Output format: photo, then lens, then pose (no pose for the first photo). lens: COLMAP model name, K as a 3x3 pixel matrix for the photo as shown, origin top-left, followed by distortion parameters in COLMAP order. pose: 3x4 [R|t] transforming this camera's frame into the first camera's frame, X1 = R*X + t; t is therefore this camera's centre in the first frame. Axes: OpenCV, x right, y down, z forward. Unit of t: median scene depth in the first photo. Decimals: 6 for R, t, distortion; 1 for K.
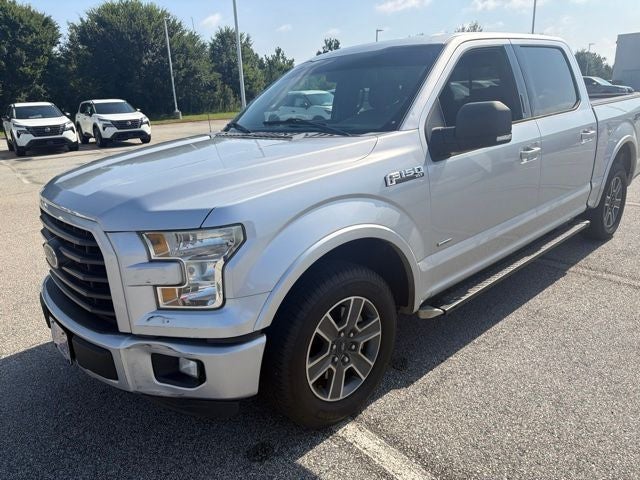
lens RADIAL K [[449.9, 0, 323.7], [0, 449.9, 234.5], [0, 0, 1]] dist [0.026932, -0.029365]
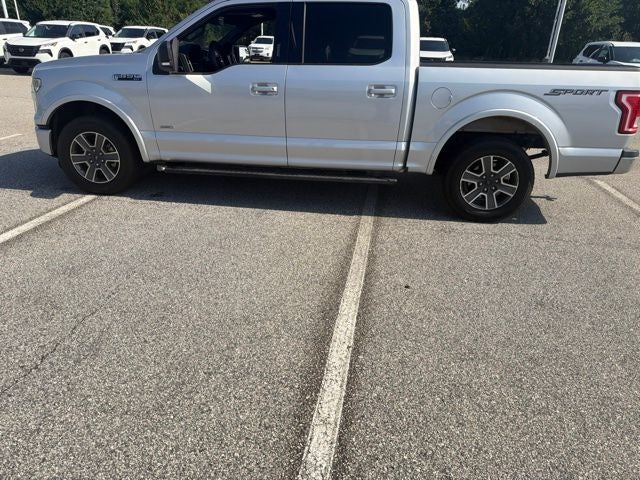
lens RADIAL K [[449.8, 0, 320.0], [0, 449.8, 240.0], [0, 0, 1]] dist [0.031406, -0.031682]
pose [[0.658520, 0.367528, -0.656715, 1.986239], [-0.283926, 0.929482, 0.235475, -0.158471], [0.696949, 0.031394, 0.716433, 0.220124]]
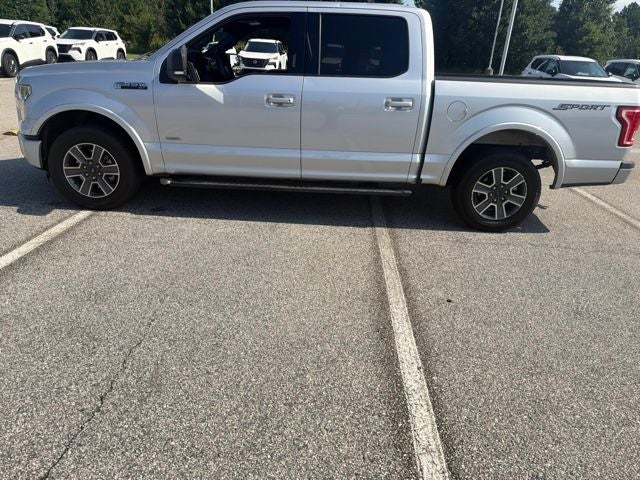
lens RADIAL K [[449.8, 0, 320.0], [0, 449.8, 240.0], [0, 0, 1]] dist [0.031406, -0.031682]
pose [[0.735620, 0.344458, -0.583276, 1.779657], [-0.286489, 0.938463, 0.192902, -0.108783], [0.613830, 0.025200, 0.789036, 0.075070]]
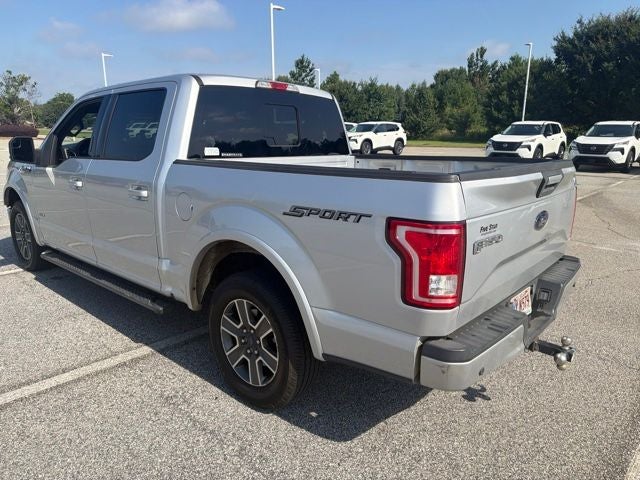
lens RADIAL K [[449.8, 0, 324.7], [0, 449.8, 233.6], [0, 0, 1]] dist [0.028613, -0.031841]
pose [[0.122480, 0.277648, -0.952843, 2.169716], [-0.302738, 0.924768, 0.230553, -0.675466], [0.945171, 0.260224, 0.197321, 1.781757]]
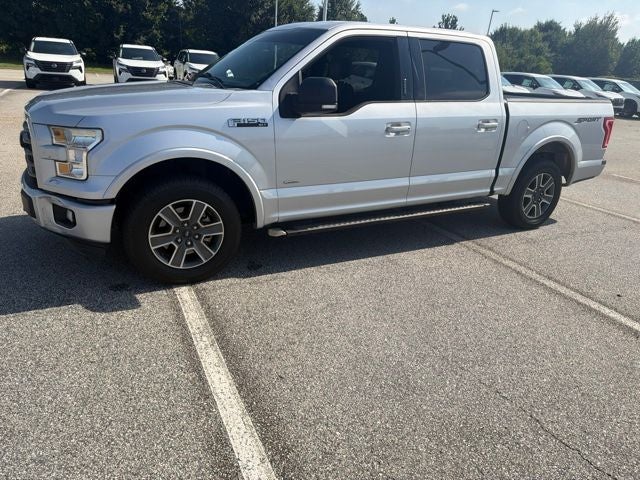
lens RADIAL K [[449.4, 0, 326.0], [0, 449.4, 240.2], [0, 0, 1]] dist [0.033670, -0.037750]
pose [[0.967127, 0.189265, -0.169837, 0.657160], [-0.177556, 0.980705, 0.081807, 0.063749], [0.182043, -0.048962, 0.982071, -0.316385]]
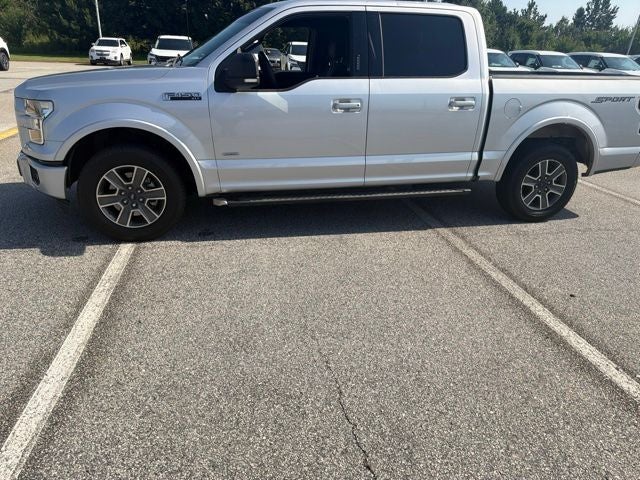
lens RADIAL K [[449.9, 0, 322.4], [0, 449.9, 240.6], [0, 0, 1]] dist [0.029252, -0.034397]
pose [[0.873385, 0.264044, -0.409243, 1.230802], [-0.220922, 0.963646, 0.150264, 0.003005], [0.434042, -0.040828, 0.899967, -0.171226]]
